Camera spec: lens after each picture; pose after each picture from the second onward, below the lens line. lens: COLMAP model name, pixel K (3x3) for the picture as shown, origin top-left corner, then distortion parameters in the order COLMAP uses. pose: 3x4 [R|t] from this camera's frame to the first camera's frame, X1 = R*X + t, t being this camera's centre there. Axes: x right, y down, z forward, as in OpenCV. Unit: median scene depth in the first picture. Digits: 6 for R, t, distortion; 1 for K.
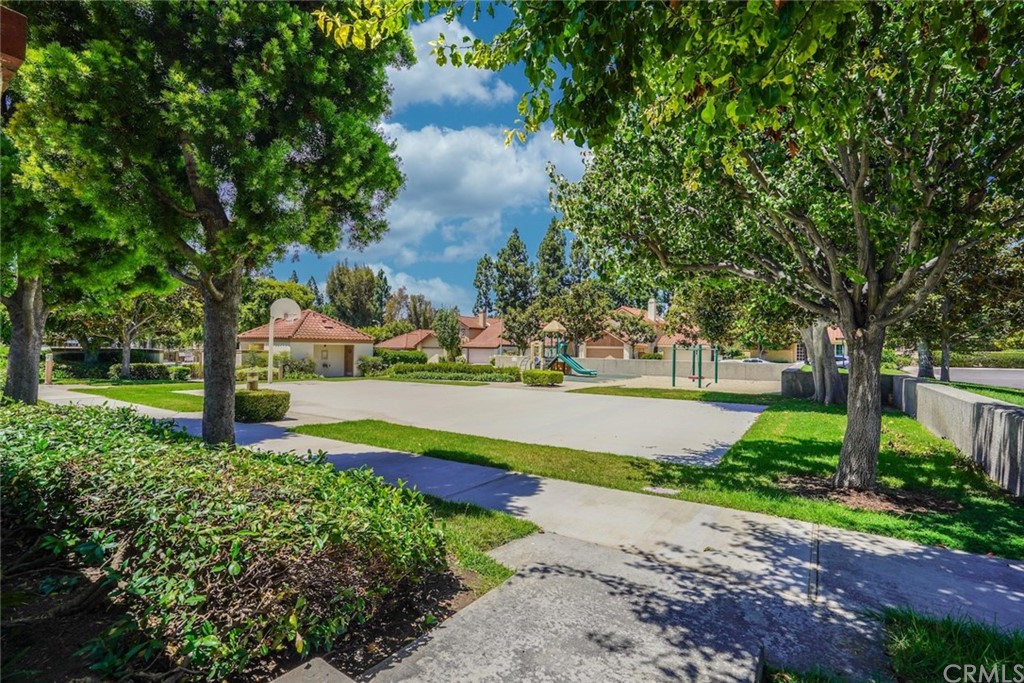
lens RADIAL K [[467.6, 0, 511.9], [0, 467.6, 341.7], [0, 0, 1]] dist [0.002119, 0.000243]
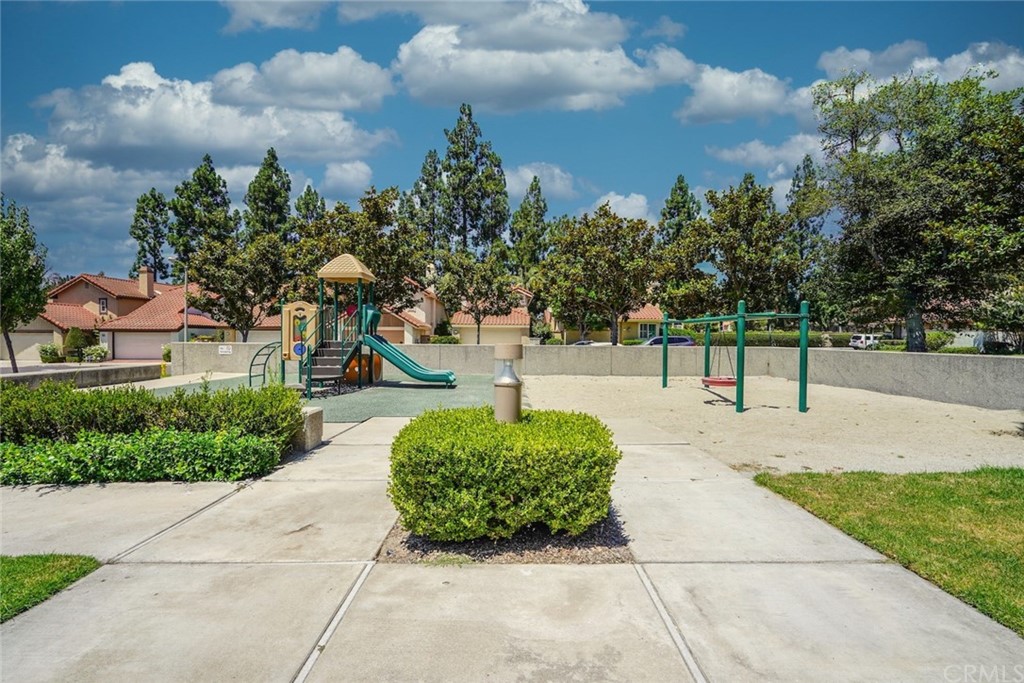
lens RADIAL K [[467.6, 0, 509.5], [0, 467.6, 342.2], [0, 0, 1]] dist [0.002119, 0.000243]
pose [[0.834573, -0.018537, 0.550586, -0.005268], [0.001014, 0.999484, 0.032113, 0.006526], [-0.550897, -0.026242, 0.834161, 0.198721]]
